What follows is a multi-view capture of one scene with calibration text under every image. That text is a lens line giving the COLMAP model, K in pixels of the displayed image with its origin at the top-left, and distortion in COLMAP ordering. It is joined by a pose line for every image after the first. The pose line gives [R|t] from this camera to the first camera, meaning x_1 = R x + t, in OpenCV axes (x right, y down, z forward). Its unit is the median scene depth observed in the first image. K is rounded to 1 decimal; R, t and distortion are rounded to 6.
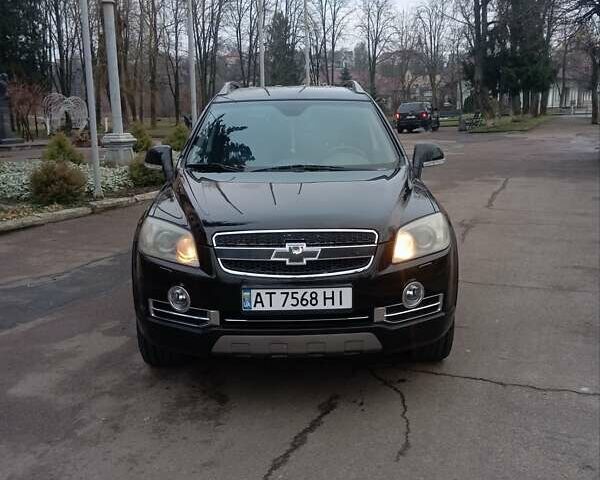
lens RADIAL K [[640.5, 0, 300.0], [0, 640.5, 240.0], [0, 0, 1]] dist [0.091154, -0.202507]
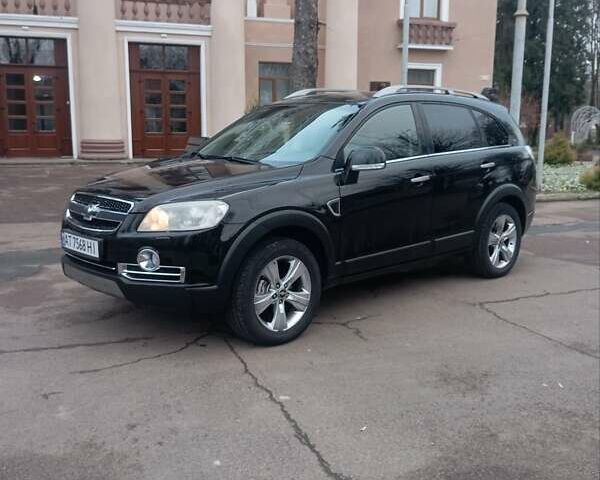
lens RADIAL K [[640.5, 0, 300.0], [0, 640.5, 240.0], [0, 0, 1]] dist [0.091154, -0.202507]
pose [[0.678780, 0.151563, -0.718531, 1.274956], [-0.165903, 0.984822, 0.051008, -0.062463], [0.715356, 0.084583, 0.693622, 0.377517]]
